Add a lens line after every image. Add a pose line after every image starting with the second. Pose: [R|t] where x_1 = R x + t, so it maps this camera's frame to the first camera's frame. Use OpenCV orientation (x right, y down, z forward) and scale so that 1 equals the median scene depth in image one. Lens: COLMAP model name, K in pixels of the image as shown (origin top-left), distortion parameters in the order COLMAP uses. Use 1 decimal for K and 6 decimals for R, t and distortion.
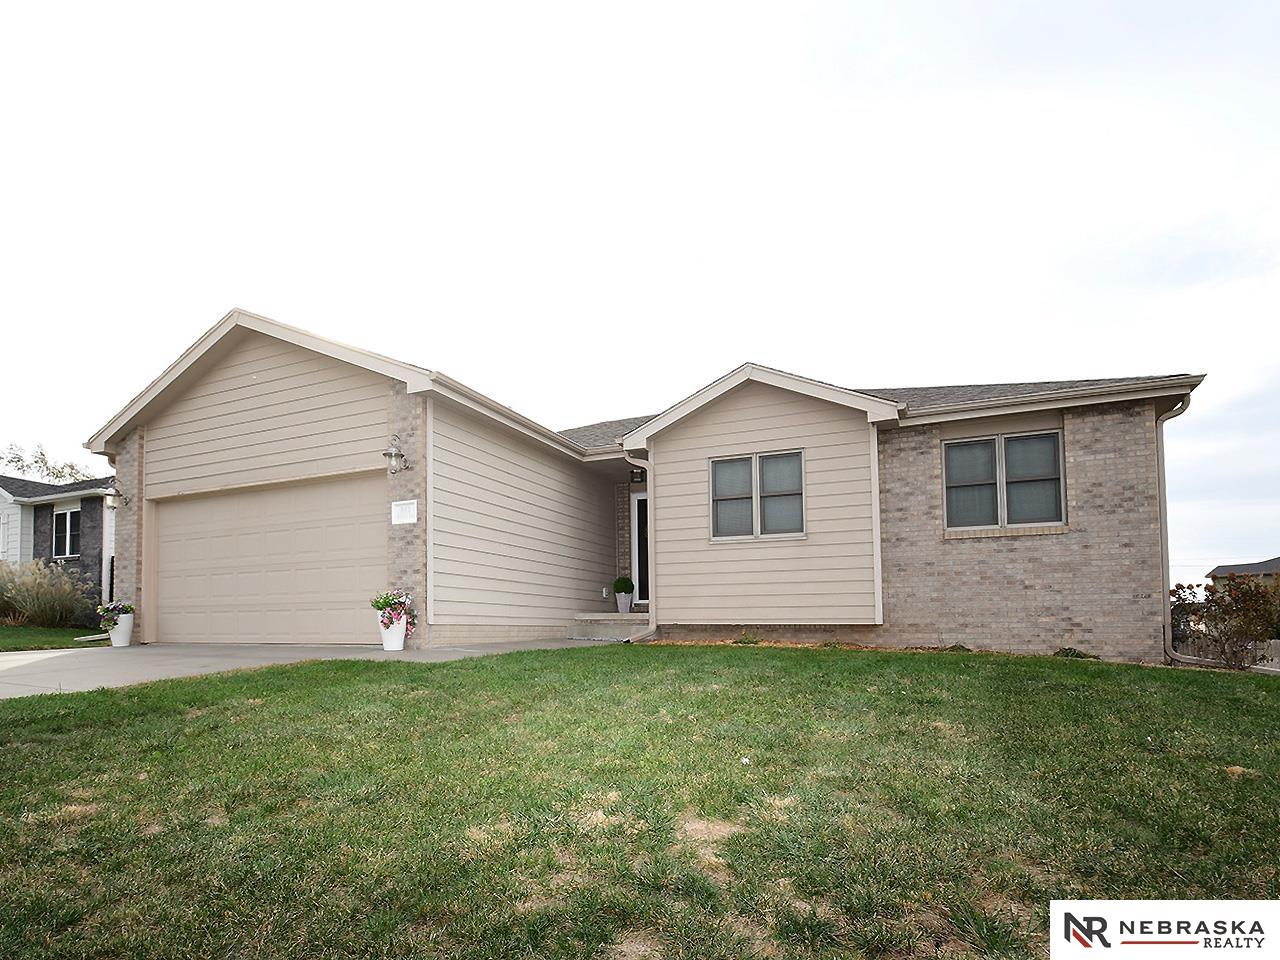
lens RADIAL K [[641.0, 0, 639.1], [0, 641.0, 513.0], [0, 0, 1]] dist [0.000739, 0.000174]
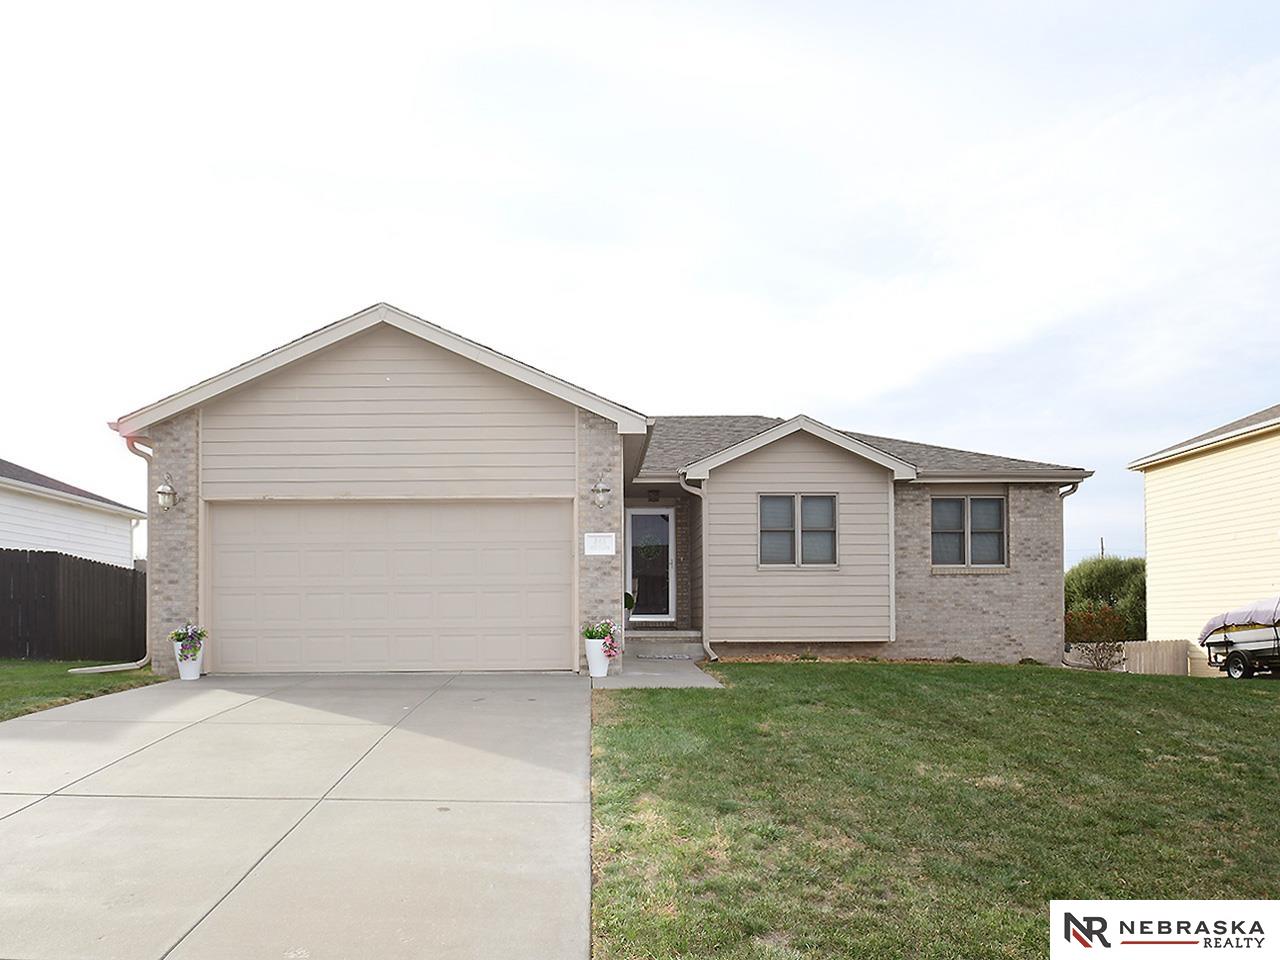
lens RADIAL K [[767.8, 0, 640.0], [0, 767.8, 480.0], [0, 0, 1]] dist [-0.014887, 0.001352]
pose [[0.902136, 0.076036, 0.424700, -0.719455], [-0.073521, 0.997044, -0.022333, -0.069840], [-0.425142, -0.011077, 0.905059, -0.139592]]
